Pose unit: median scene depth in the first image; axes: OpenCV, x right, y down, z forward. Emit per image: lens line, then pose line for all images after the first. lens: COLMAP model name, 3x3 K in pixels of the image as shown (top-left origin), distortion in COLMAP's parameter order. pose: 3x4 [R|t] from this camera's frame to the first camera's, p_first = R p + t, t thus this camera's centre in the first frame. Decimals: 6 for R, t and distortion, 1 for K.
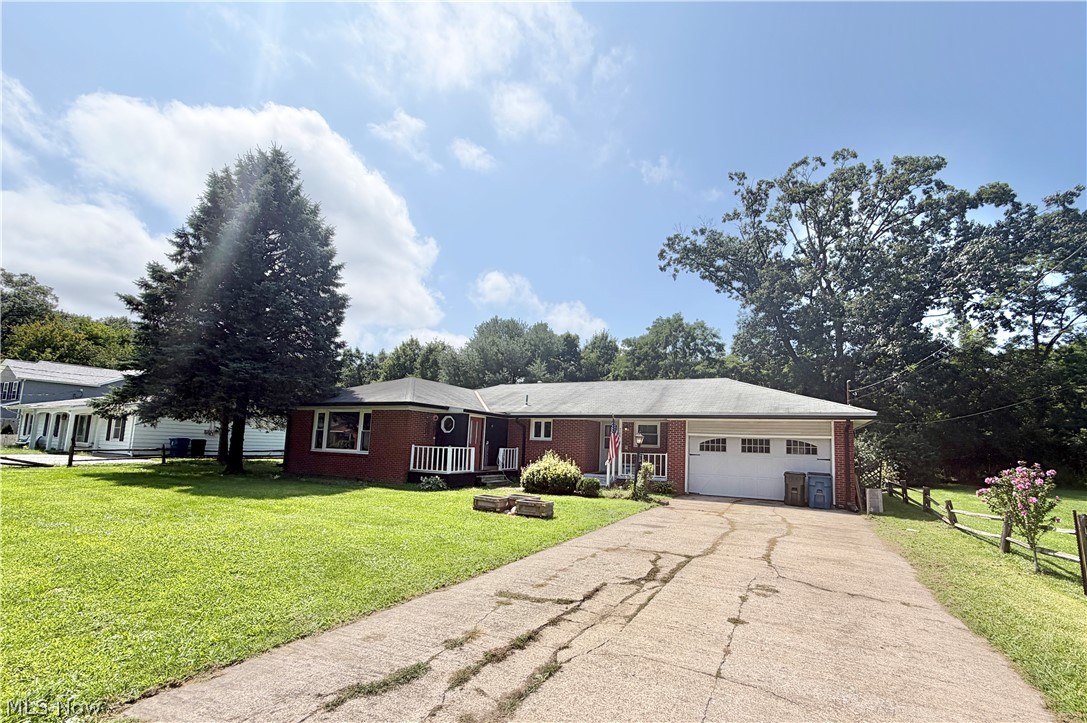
lens RADIAL K [[468.2, 0, 584.4], [0, 468.2, 397.5], [0, 0, 1]] dist [0.000222, 0.000132]
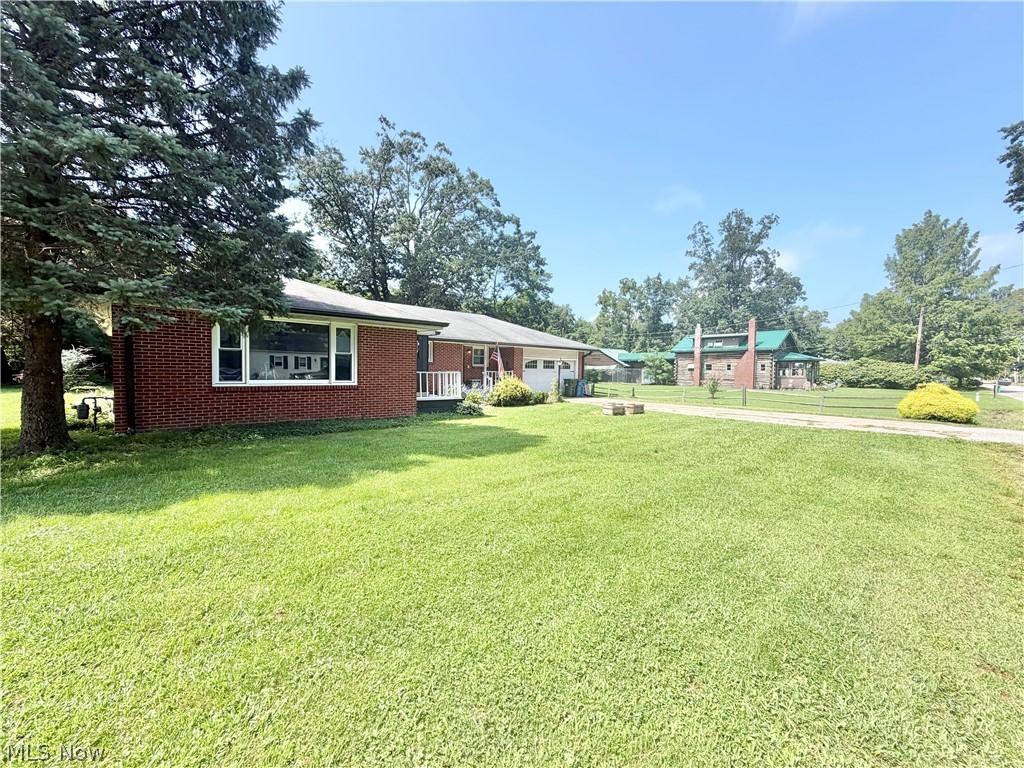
lens RADIAL K [[407.0, 0, 508.5], [0, 407.0, 384.7], [0, 0, 1]] dist [-0.000112, -0.000282]
pose [[0.398007, -0.063766, 0.915163, -0.953453], [-0.098563, 0.988835, 0.111764, 0.024402], [-0.912072, -0.134684, 0.387279, 0.524028]]
